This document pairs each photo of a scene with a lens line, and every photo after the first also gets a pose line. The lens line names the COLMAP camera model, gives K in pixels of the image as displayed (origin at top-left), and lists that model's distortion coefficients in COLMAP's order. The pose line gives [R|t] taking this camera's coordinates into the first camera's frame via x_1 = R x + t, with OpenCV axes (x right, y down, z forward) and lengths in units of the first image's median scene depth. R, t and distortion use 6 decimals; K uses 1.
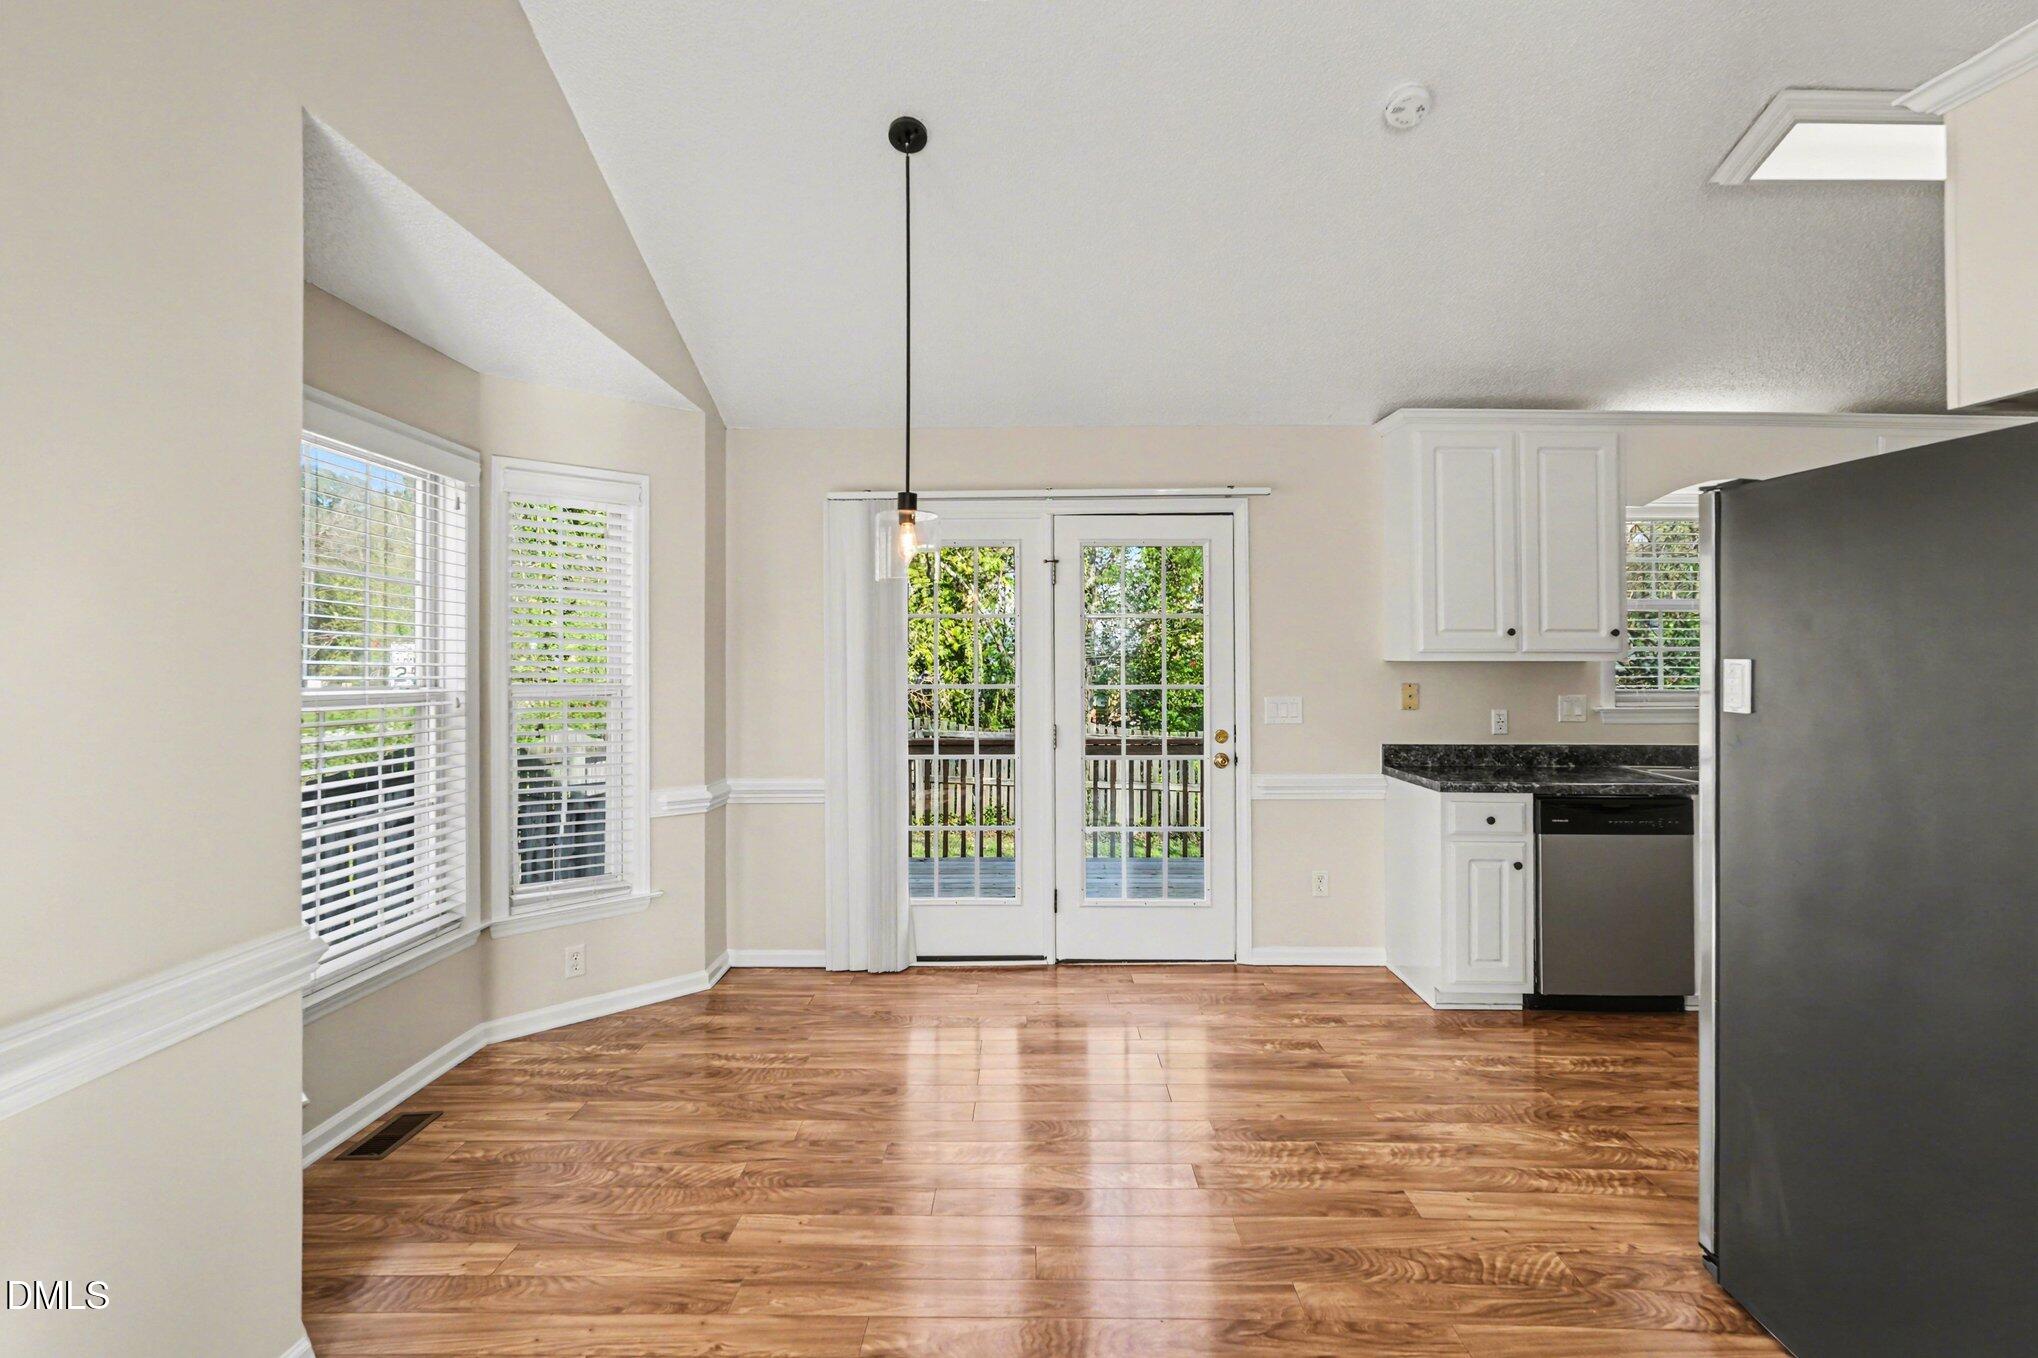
lens RADIAL K [[961.2, 0, 1024.1], [0, 961.2, 666.4], [0, 0, 1]] dist [0.003245, 0.002051]
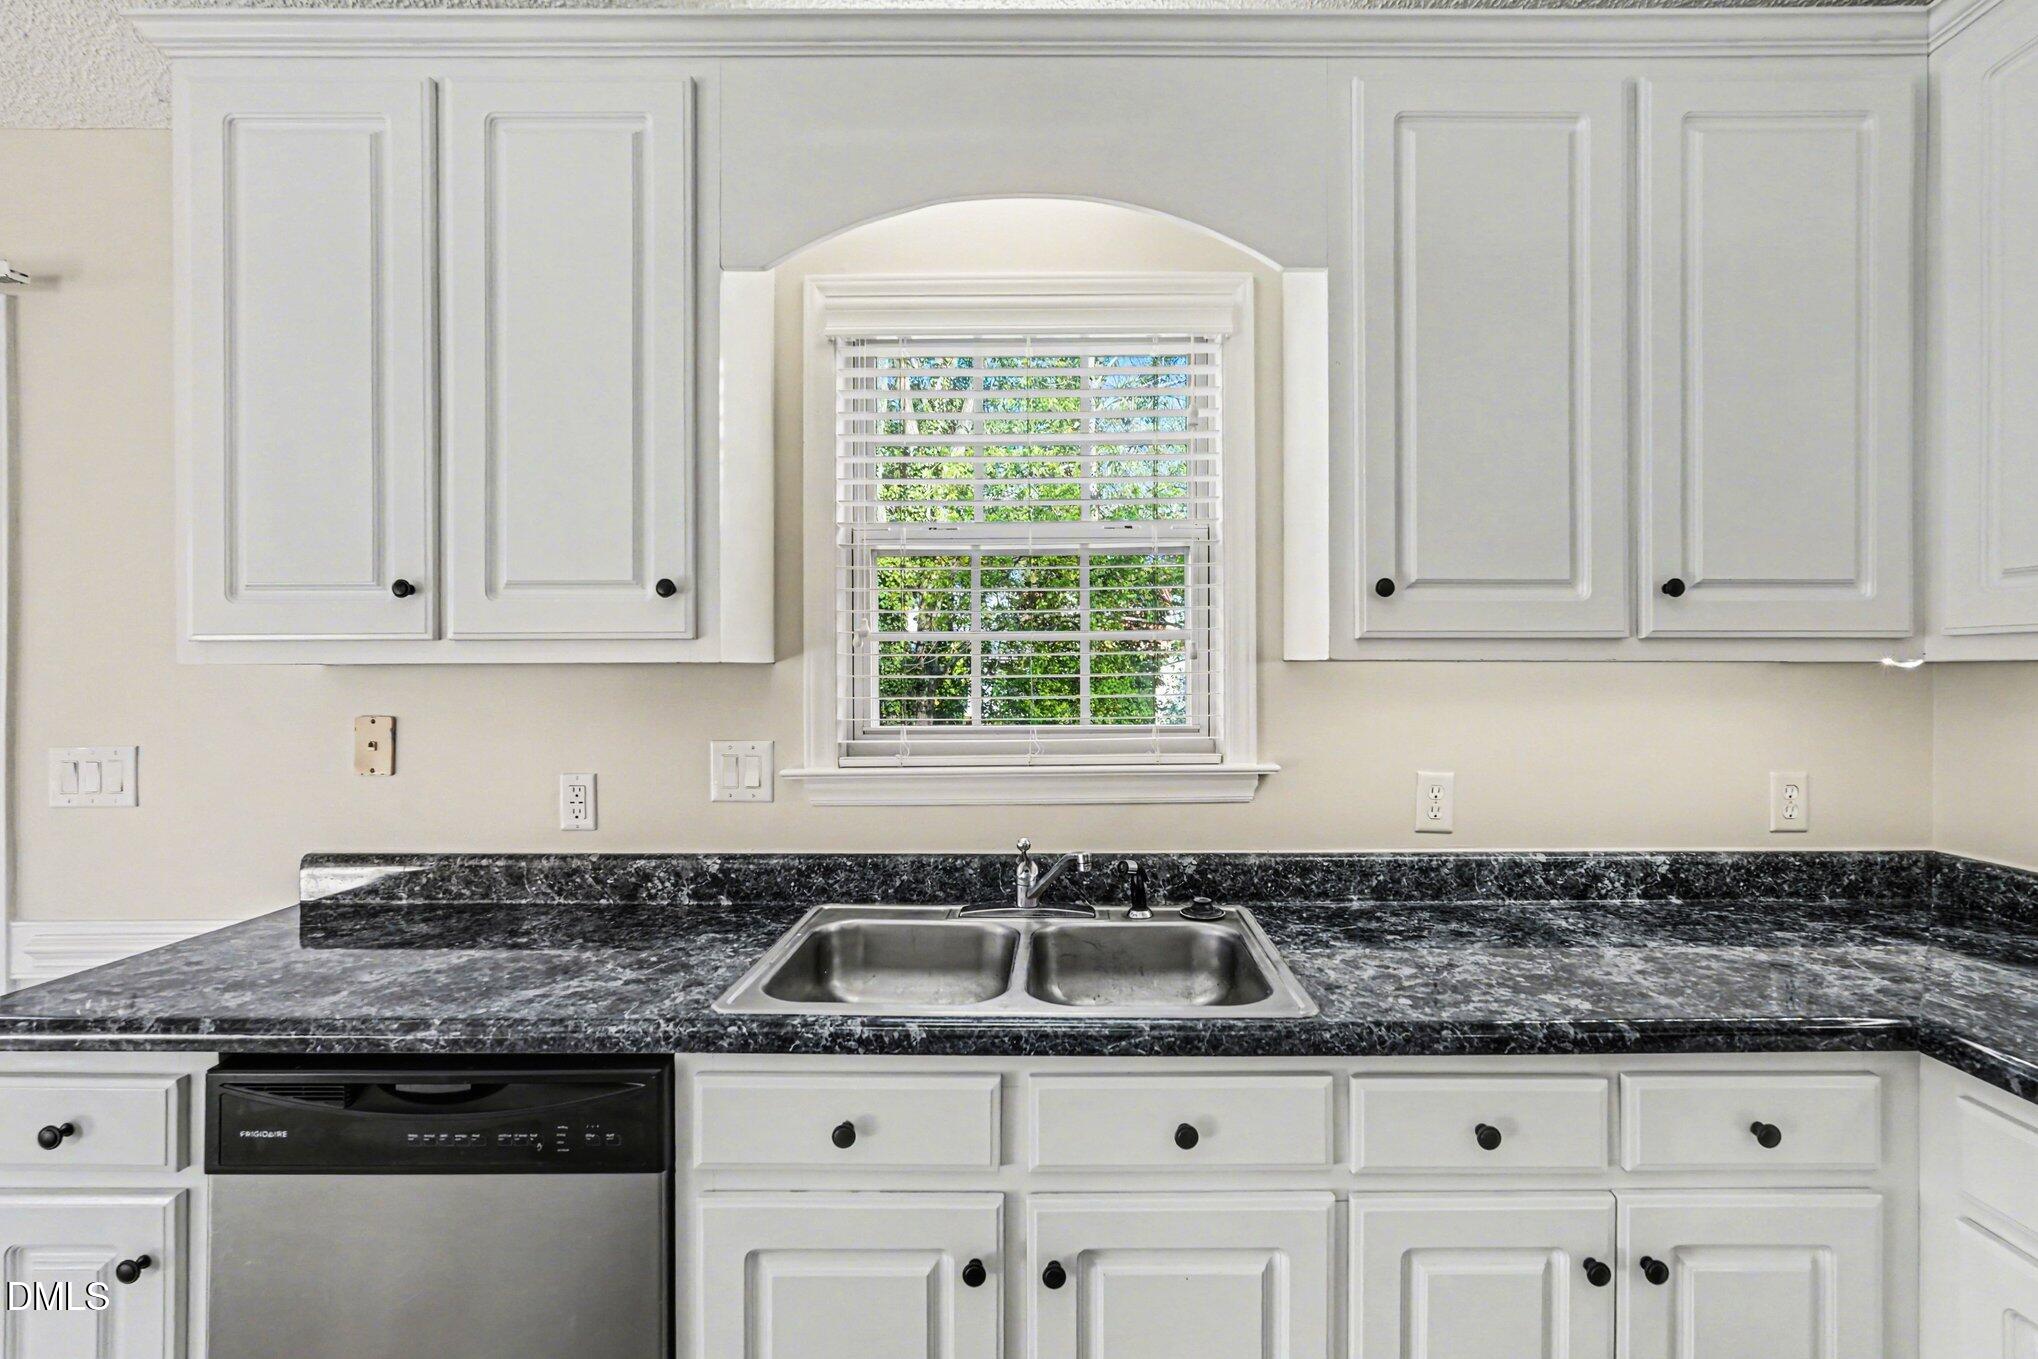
lens RADIAL K [[961.2, 0, 1058.8], [0, 961.2, 665.2], [0, 0, 1]] dist [0.003245, 0.002051]
pose [[0.999981, -0.000903, 0.006024, 1.099303], [0.000957, 0.999960, -0.008908, 0.000676], [-0.006016, 0.008914, 0.999942, 0.872227]]
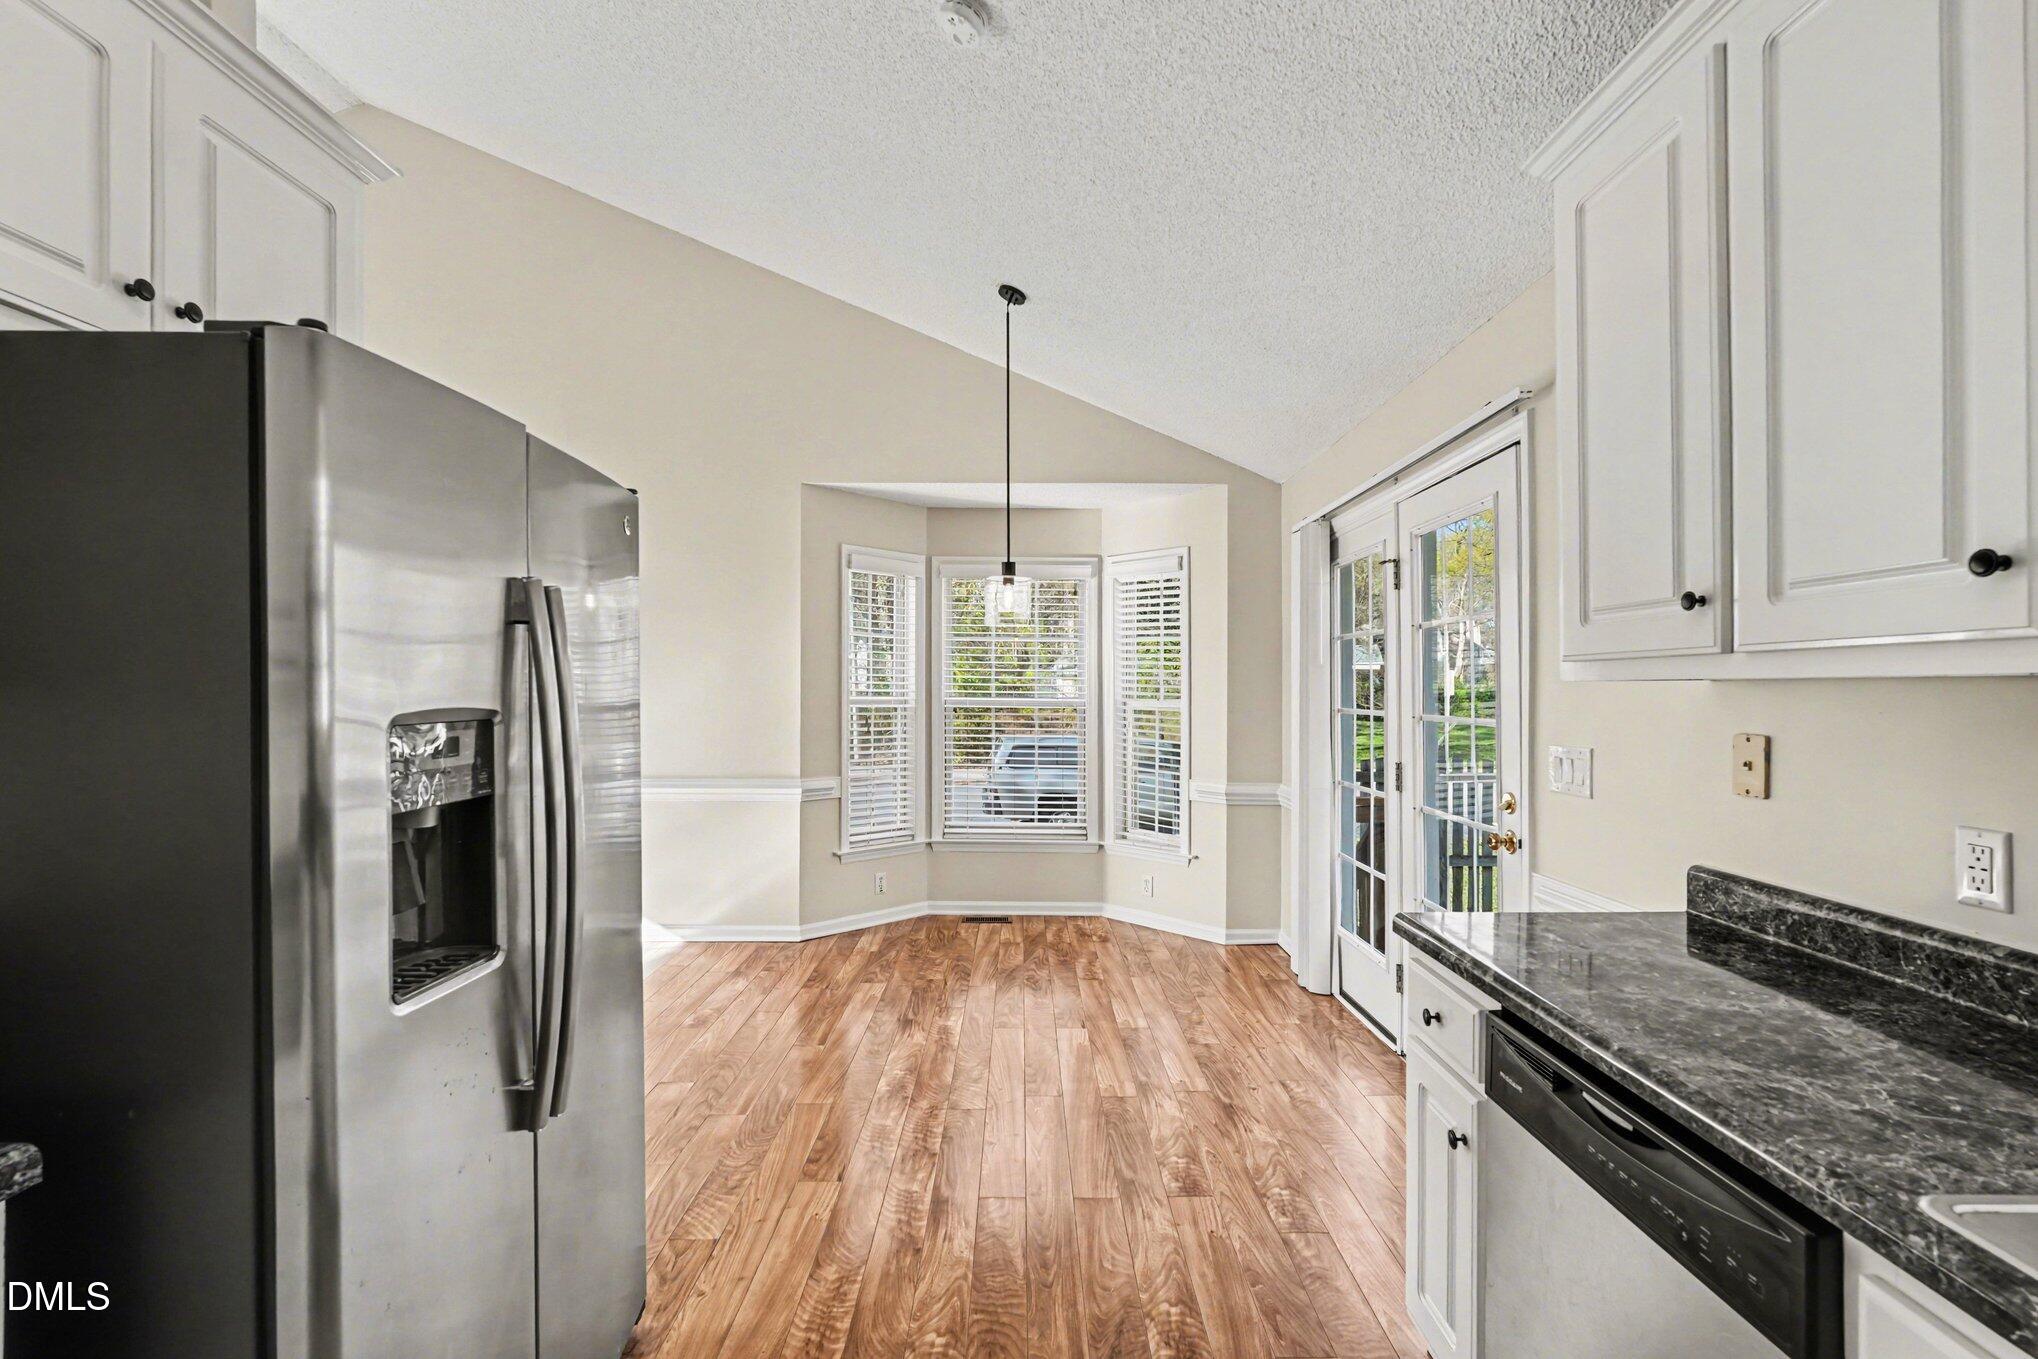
lens RADIAL K [[930.2, 0, 1029.6], [0, 930.2, 682.4], [0, 0, 1]] dist [0.035071, -0.000063]
pose [[0.003631, -0.005089, -0.999980, 1.217539], [-0.000465, 0.999987, -0.005090, -0.000921], [0.999993, 0.000484, 0.003629, 1.021264]]
